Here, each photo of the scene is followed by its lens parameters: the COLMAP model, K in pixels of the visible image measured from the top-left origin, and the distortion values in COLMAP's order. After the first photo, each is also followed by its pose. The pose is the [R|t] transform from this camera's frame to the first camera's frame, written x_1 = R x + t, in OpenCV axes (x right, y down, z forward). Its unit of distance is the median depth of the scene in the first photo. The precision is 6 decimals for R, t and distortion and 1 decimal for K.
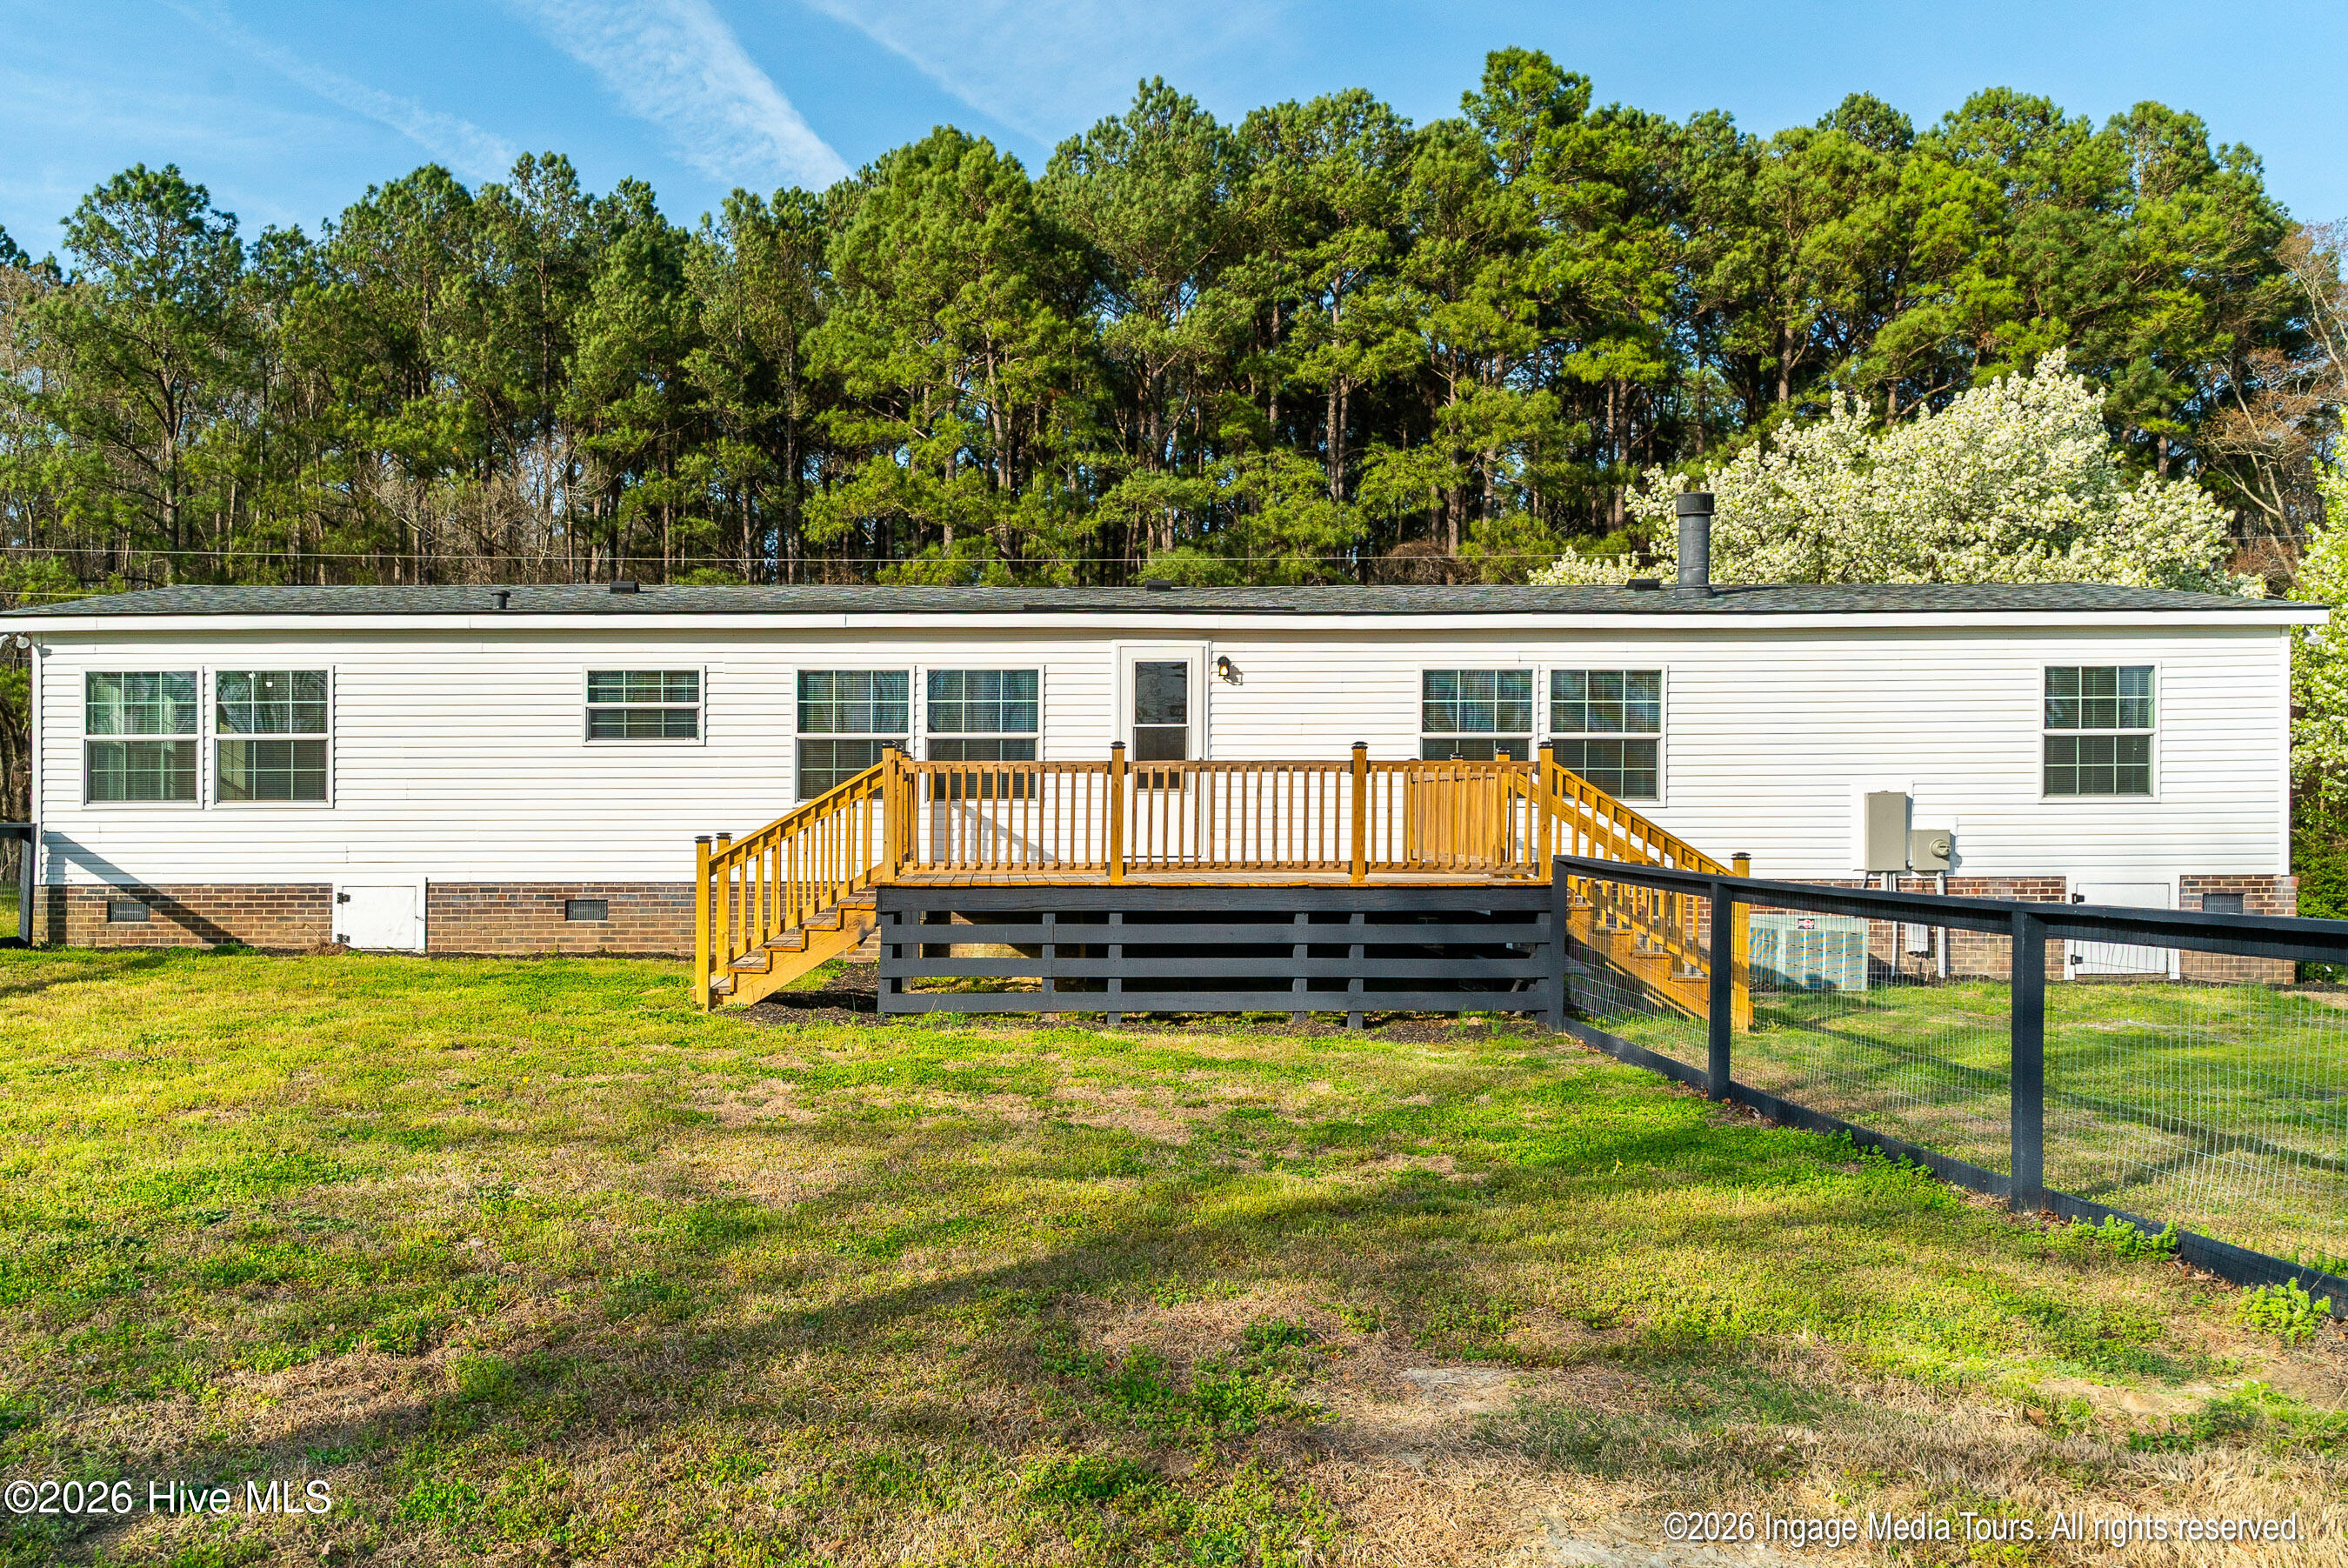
lens RADIAL K [[1888.3, 0, 1174.0], [0, 1888.3, 784.0], [0, 0, 1]] dist [0.003597, 0.000605]
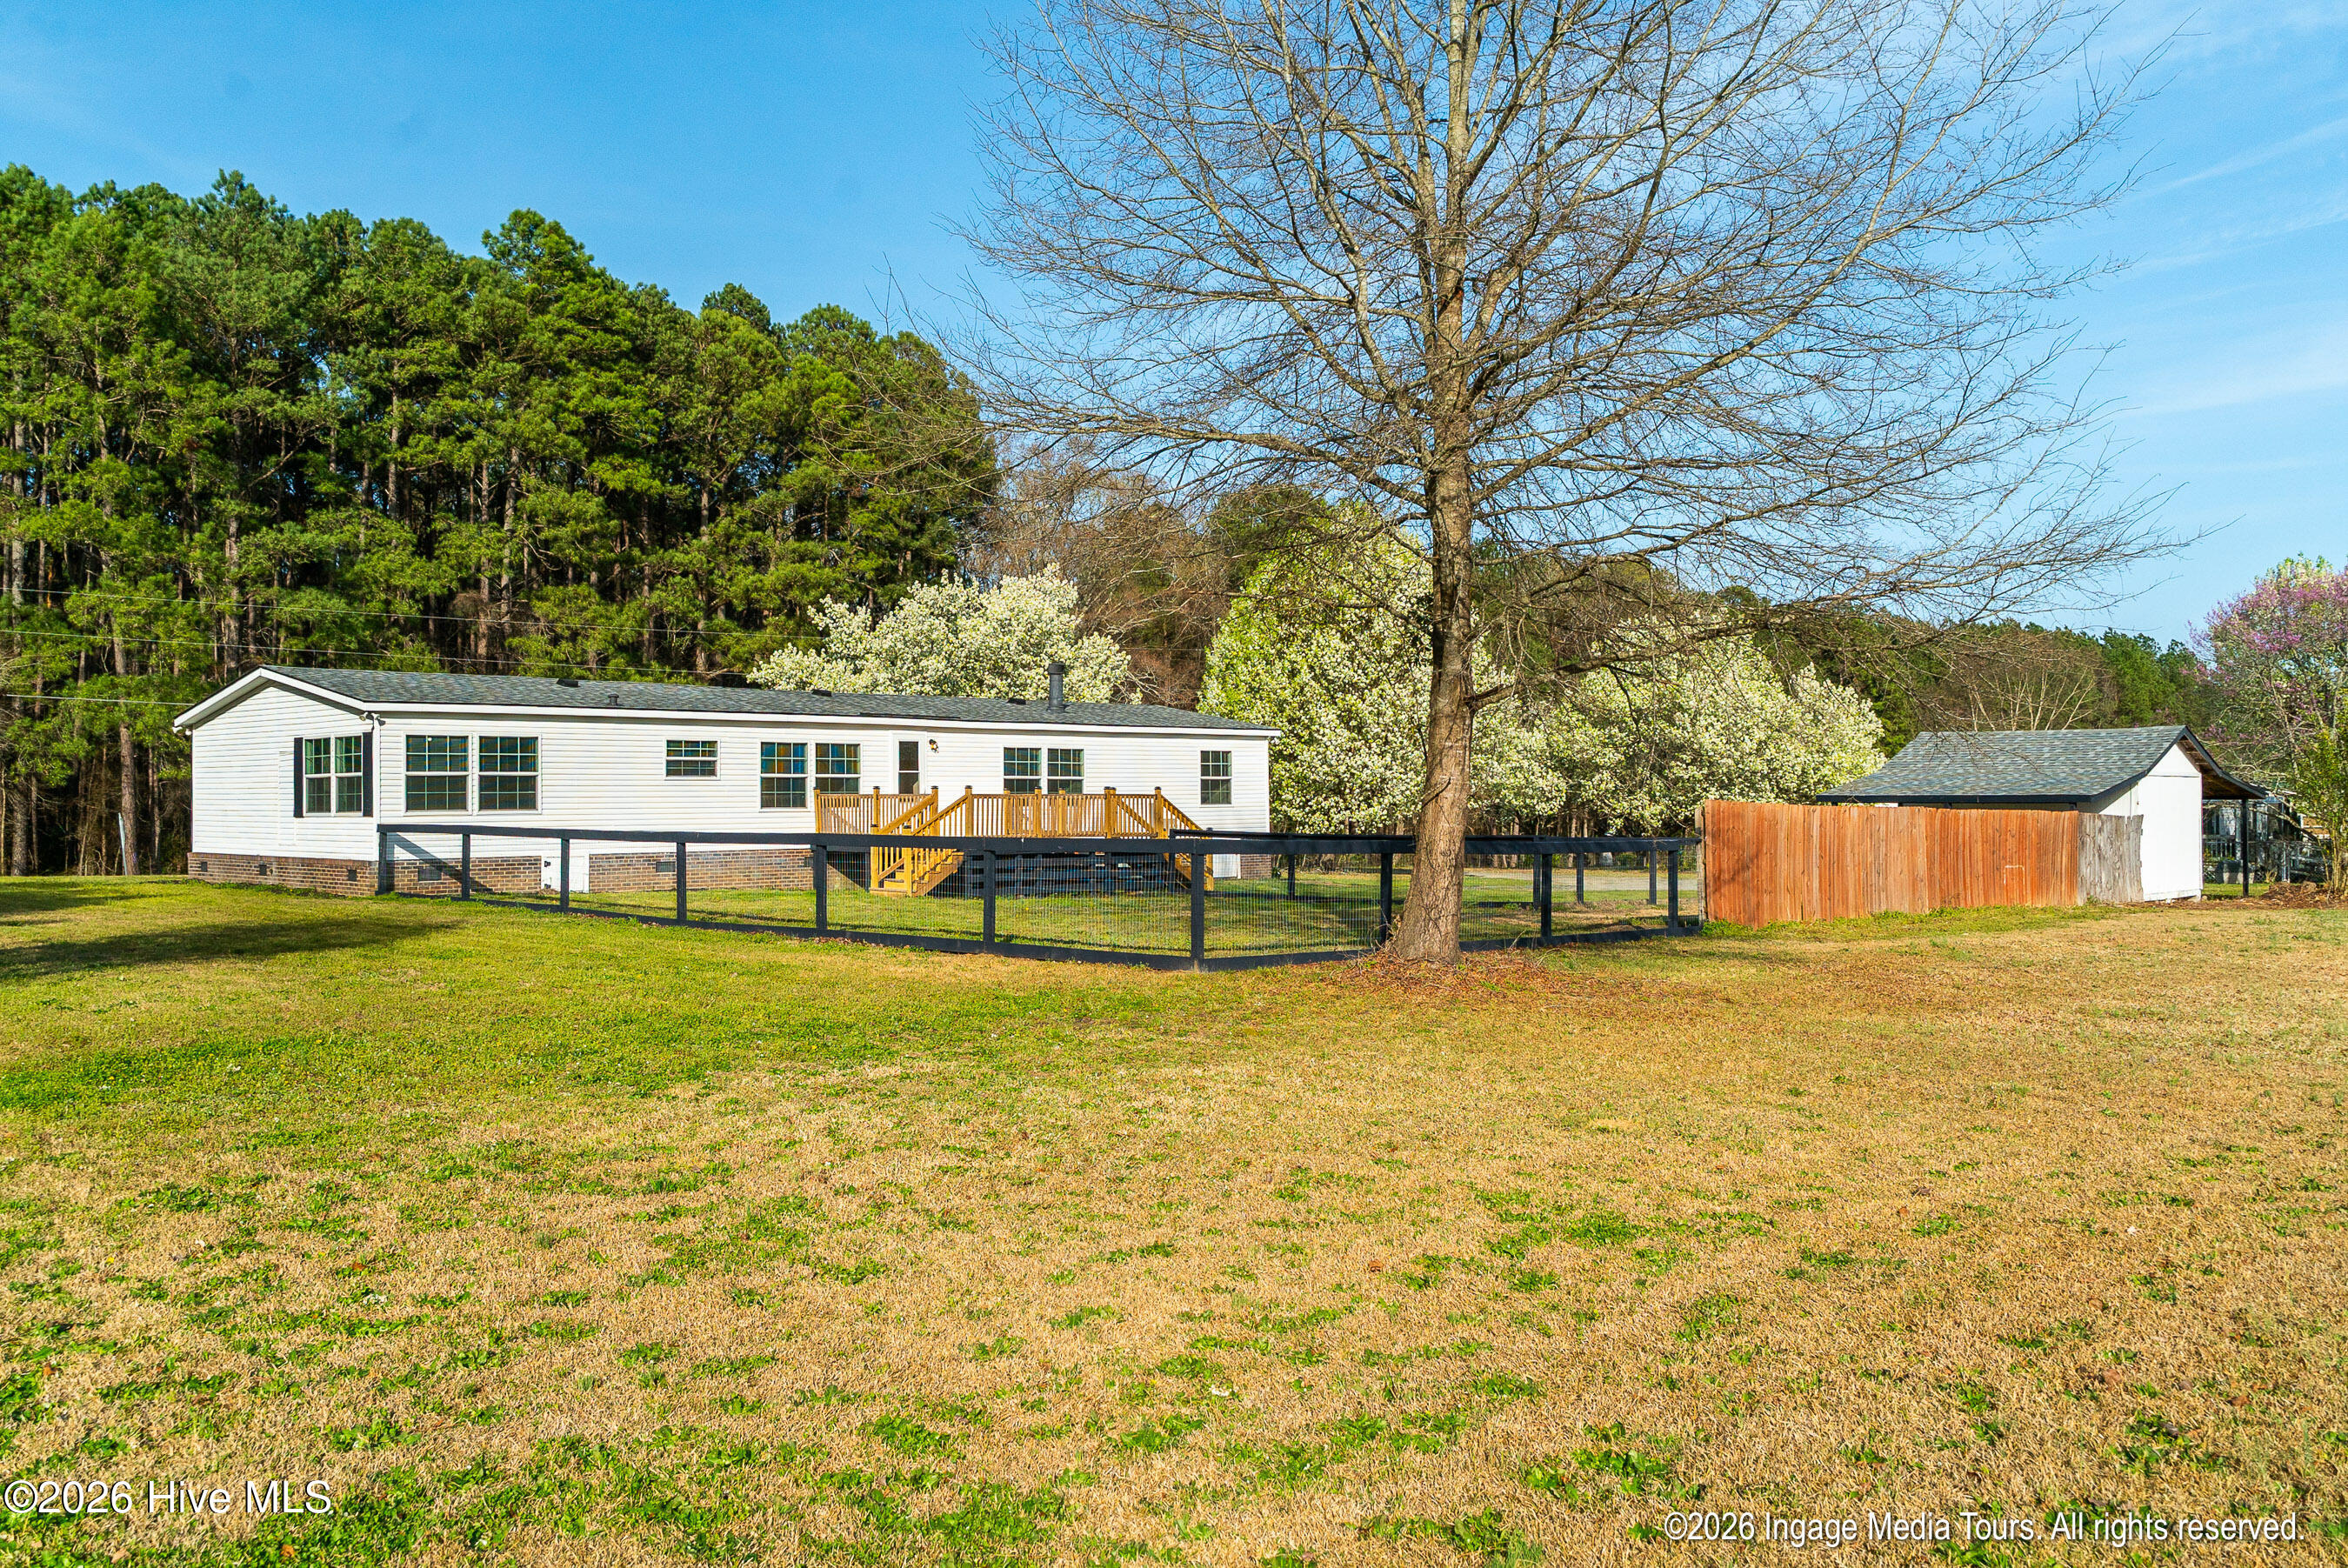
lens RADIAL K [[1888.3, 0, 1174.0], [0, 1888.3, 784.0], [0, 0, 1]] dist [0.003597, 0.000605]
pose [[0.705376, 0.004766, 0.708817, -1.284461], [-0.010314, 0.999941, 0.003540, -0.027813], [-0.708758, -0.009808, 0.705383, -0.684681]]
